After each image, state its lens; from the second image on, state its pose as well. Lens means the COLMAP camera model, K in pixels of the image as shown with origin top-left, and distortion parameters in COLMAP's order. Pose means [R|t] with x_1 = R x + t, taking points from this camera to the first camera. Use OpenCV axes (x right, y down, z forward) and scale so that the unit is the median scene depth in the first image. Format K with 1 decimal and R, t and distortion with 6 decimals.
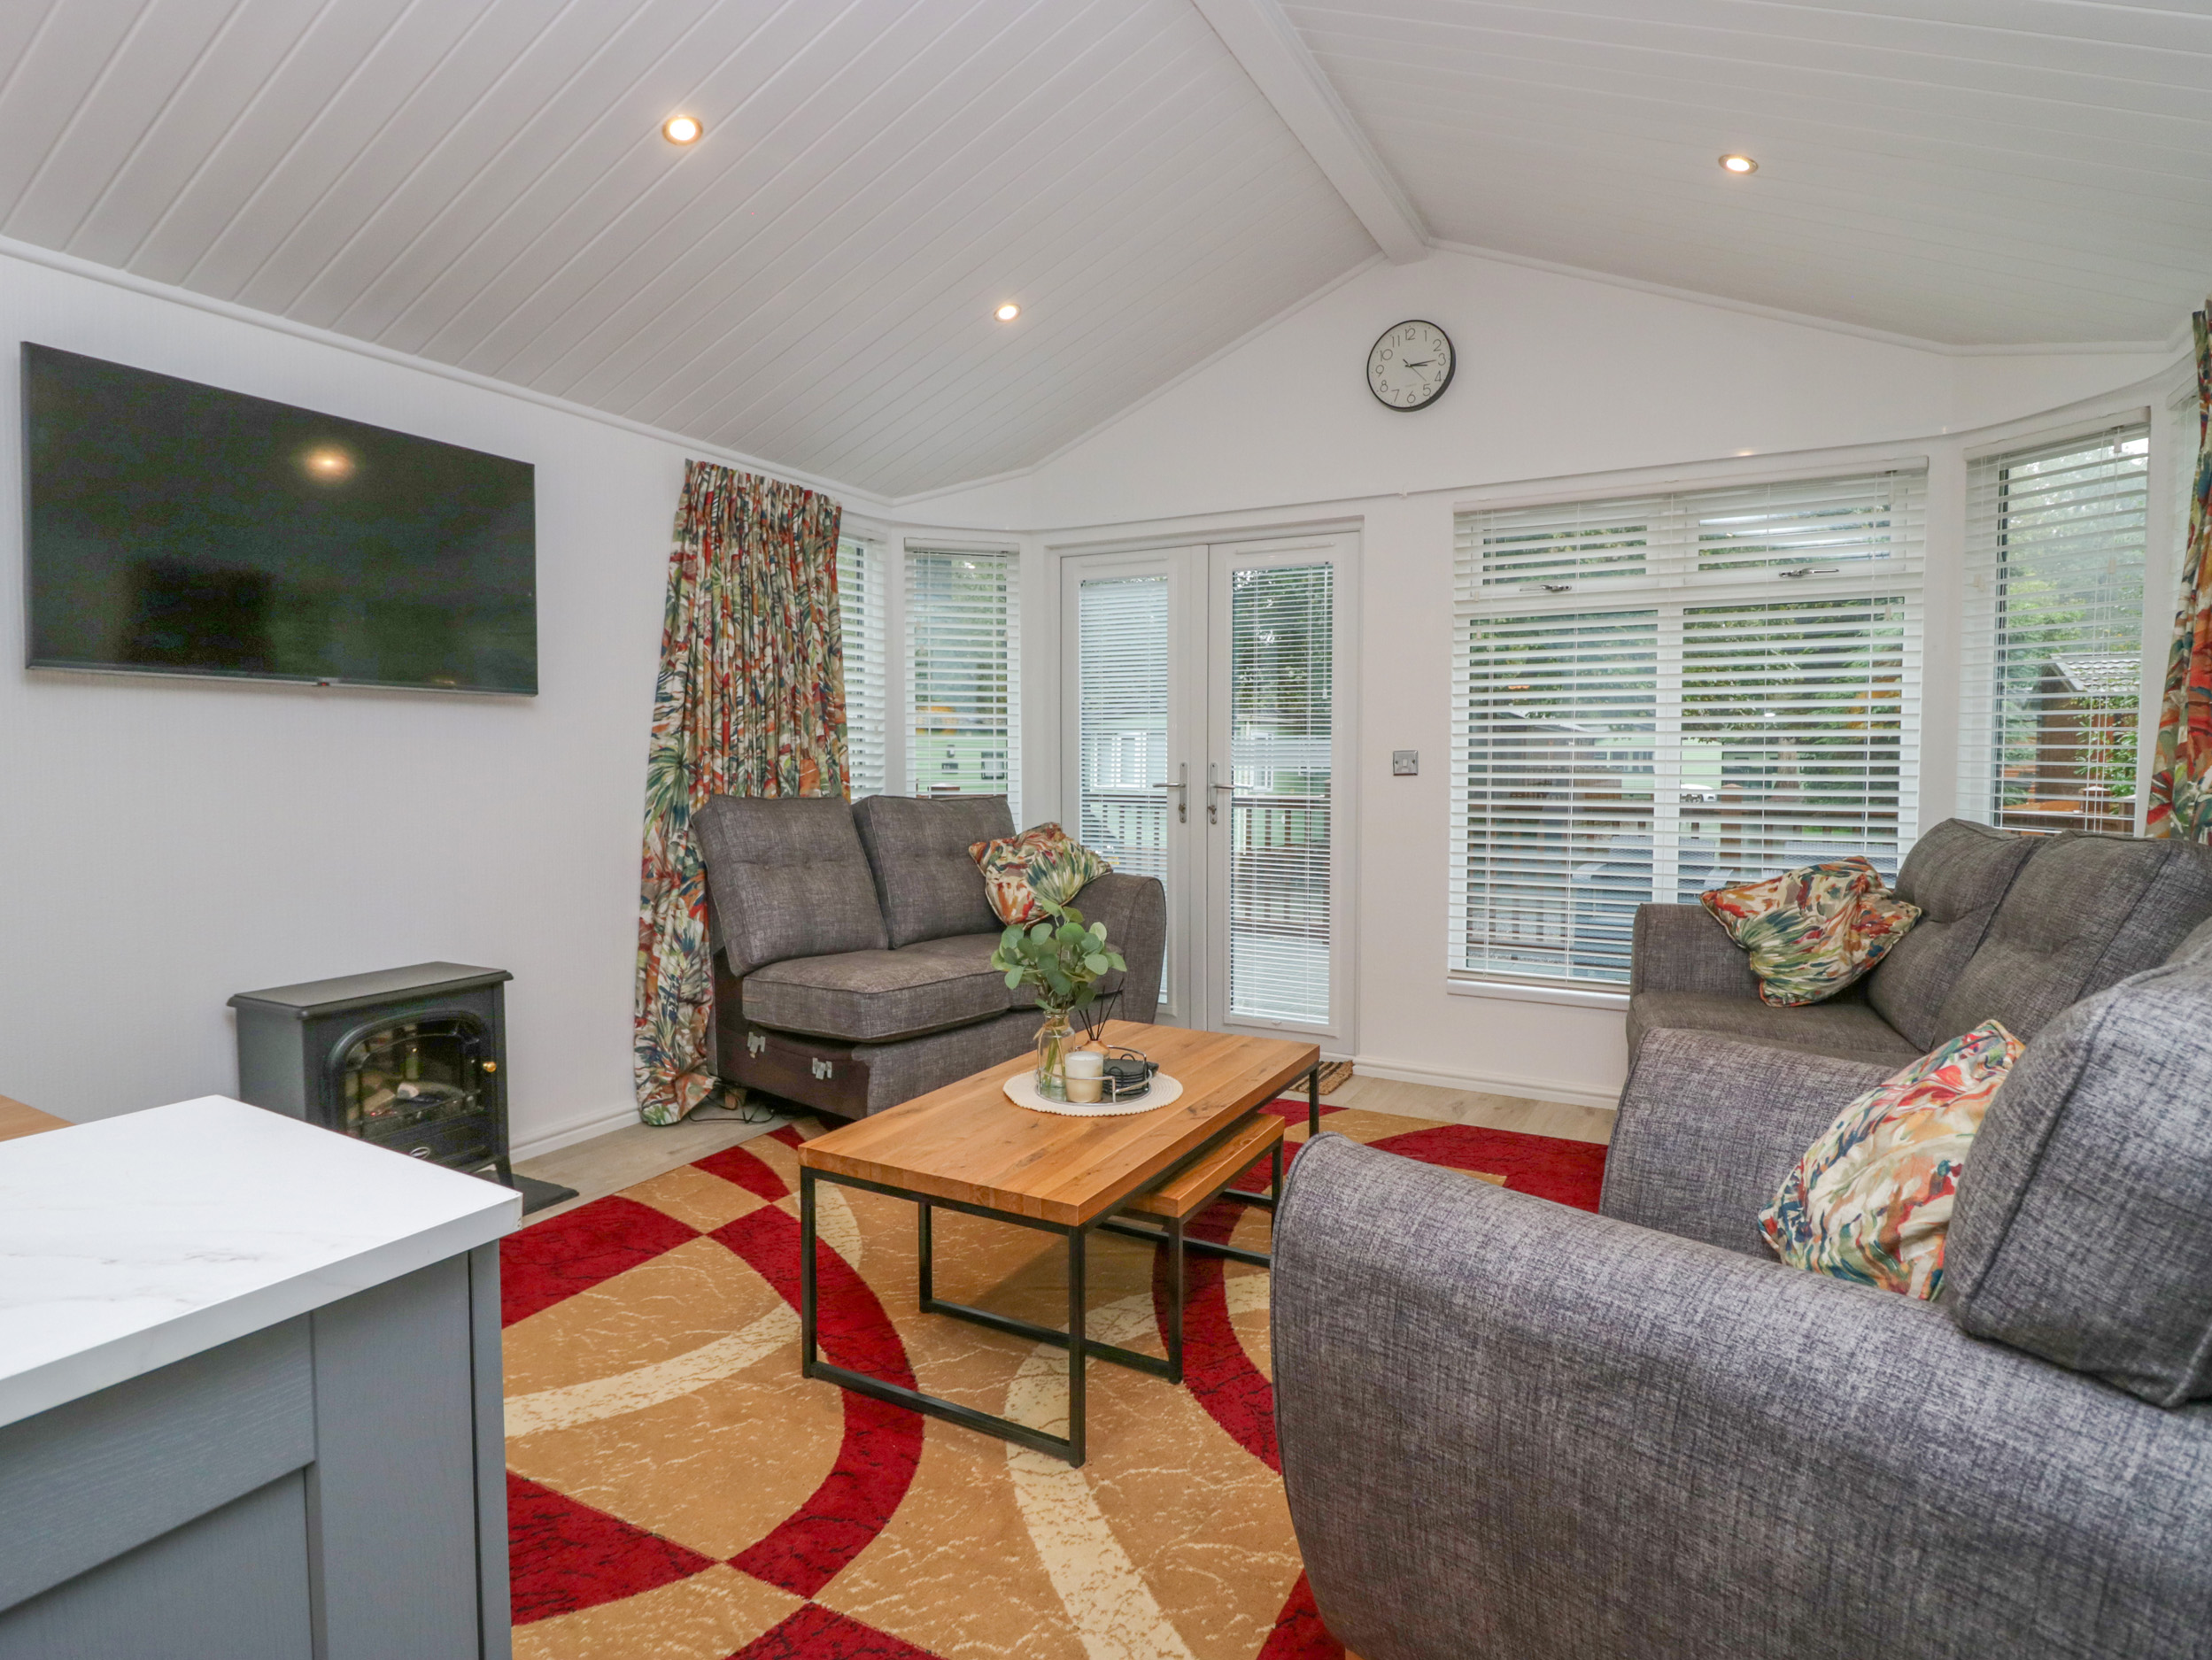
lens RADIAL K [[1176.1, 0, 1128.2], [0, 1176.1, 809.1], [0, 0, 1]] dist [-0.002653, -0.012852]
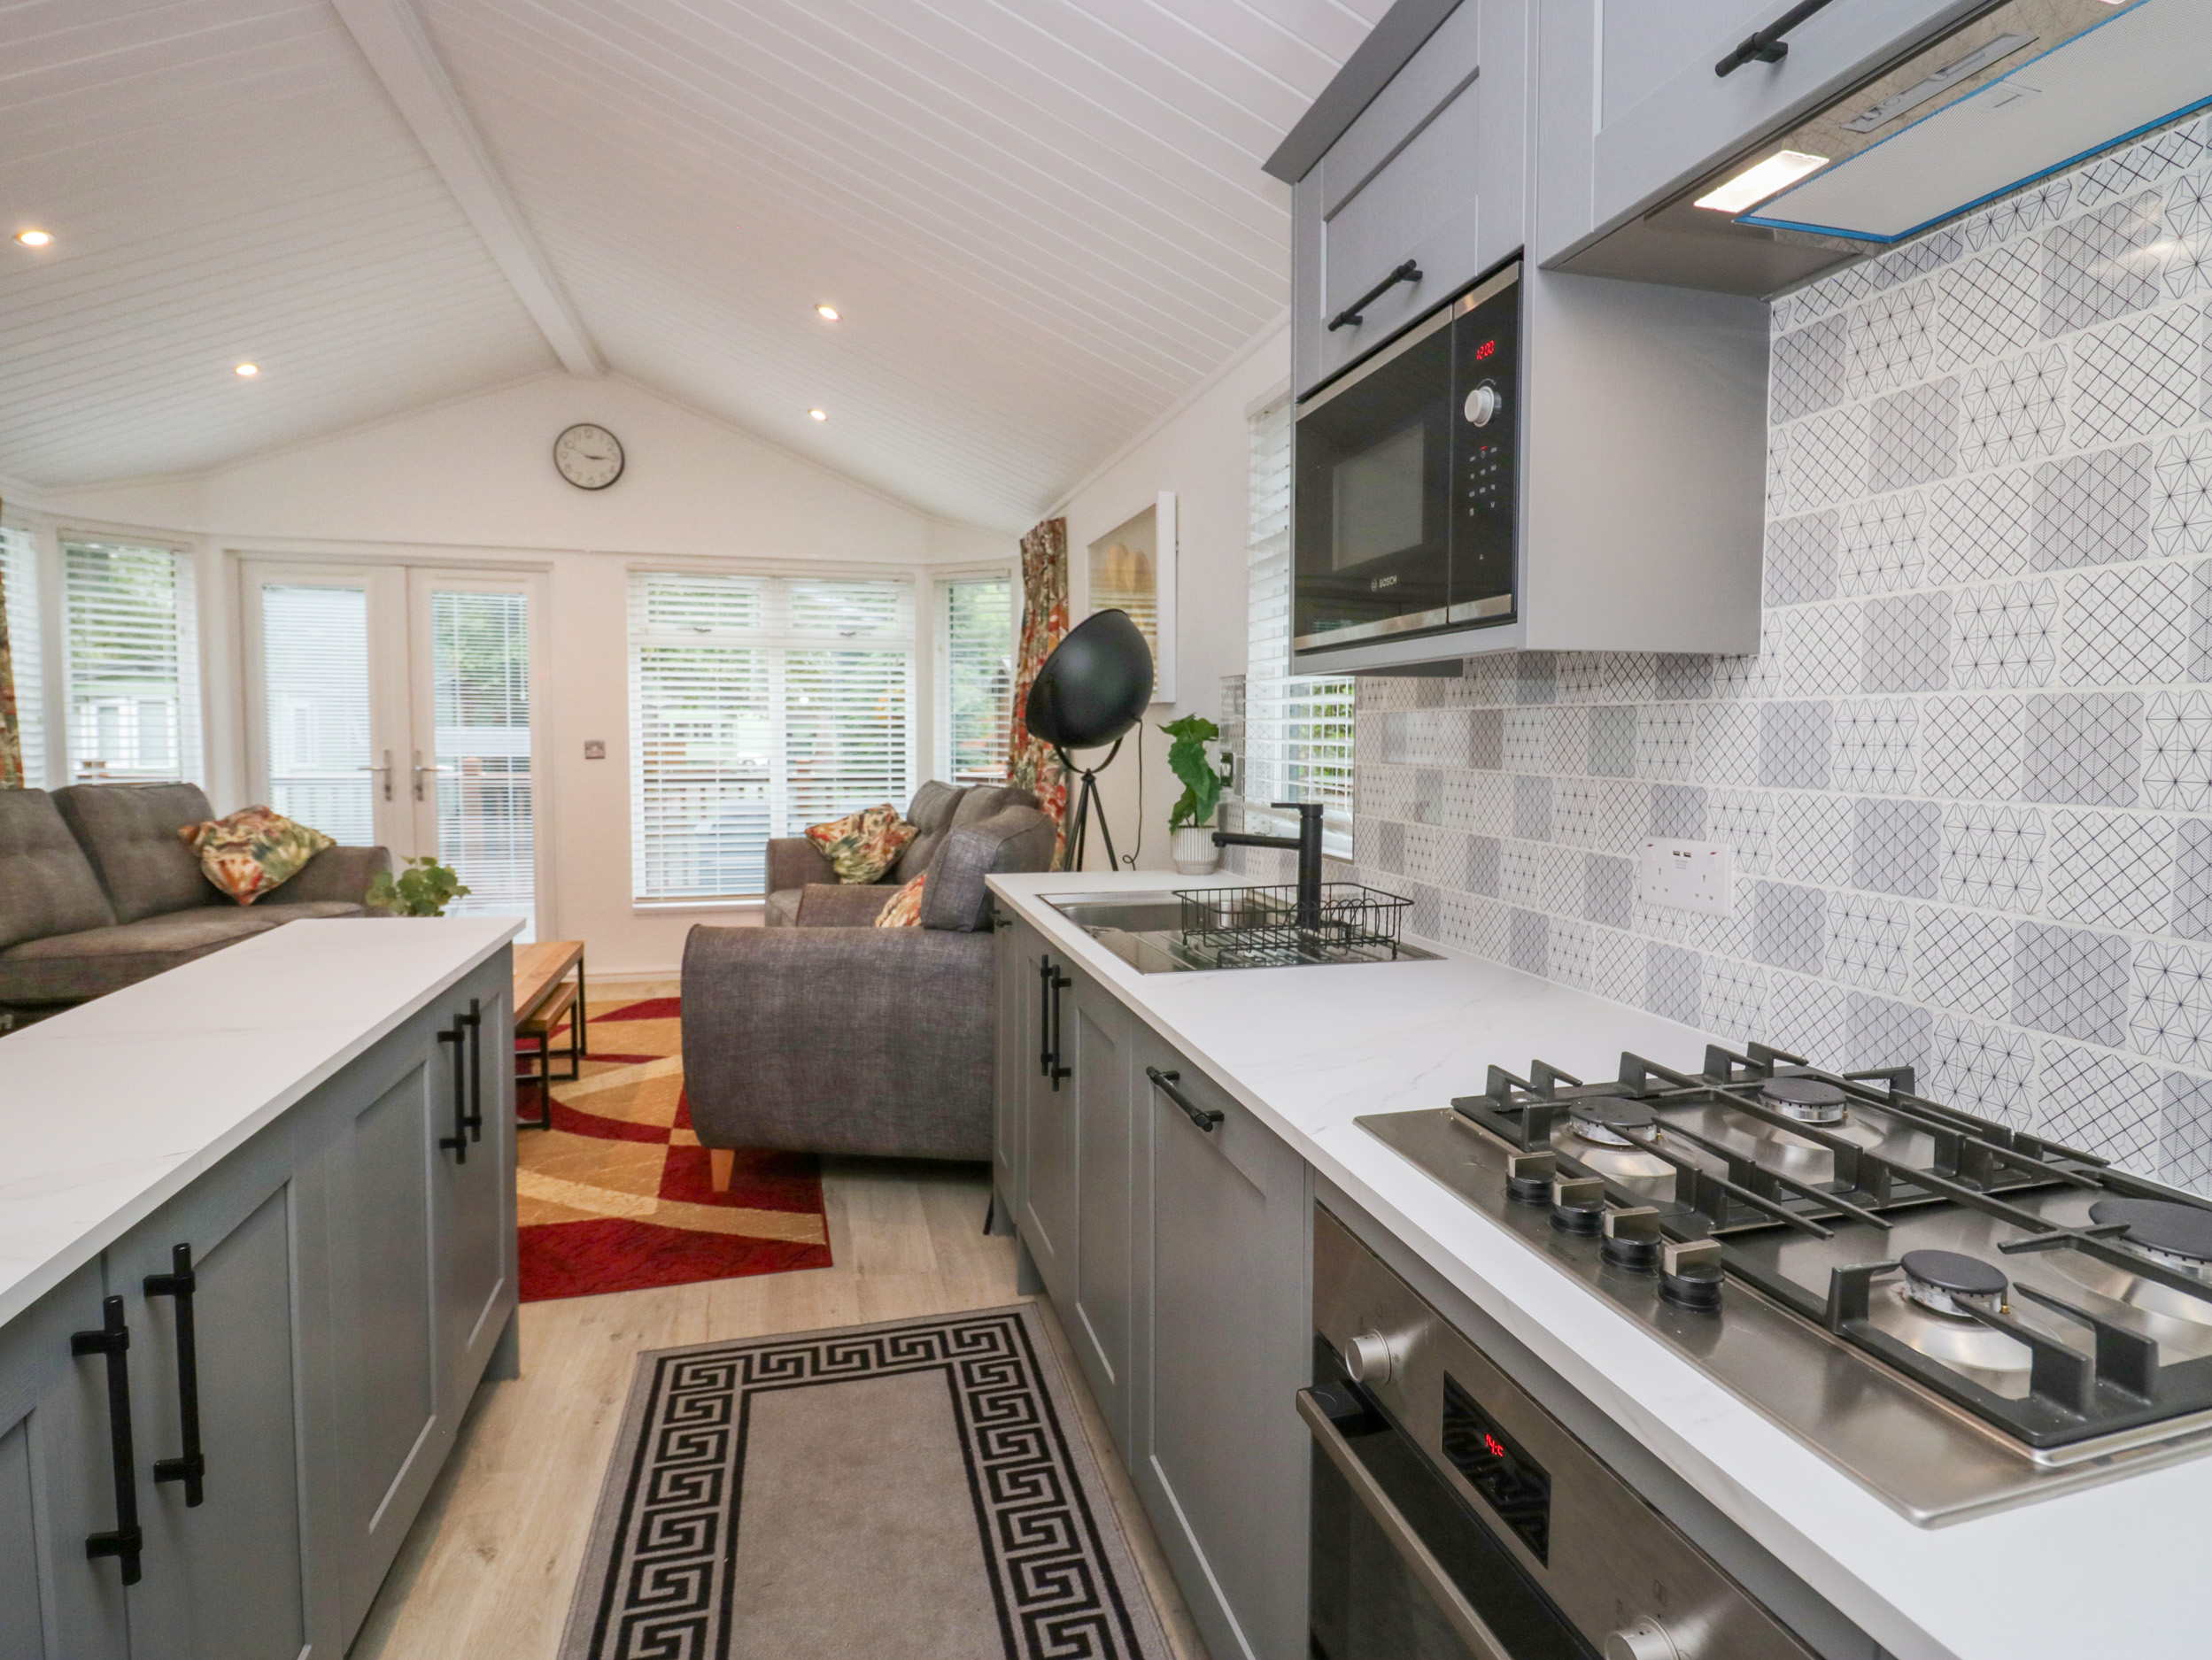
lens RADIAL K [[1148.5, 0, 1127.0], [0, 1148.5, 799.6], [0, 0, 1]] dist [-0.001990, -0.012102]
pose [[0.718042, -0.039279, 0.694890, -0.261573], [0.025727, 0.999222, 0.029897, -0.005350], [-0.695524, -0.003590, 0.718494, -0.404251]]
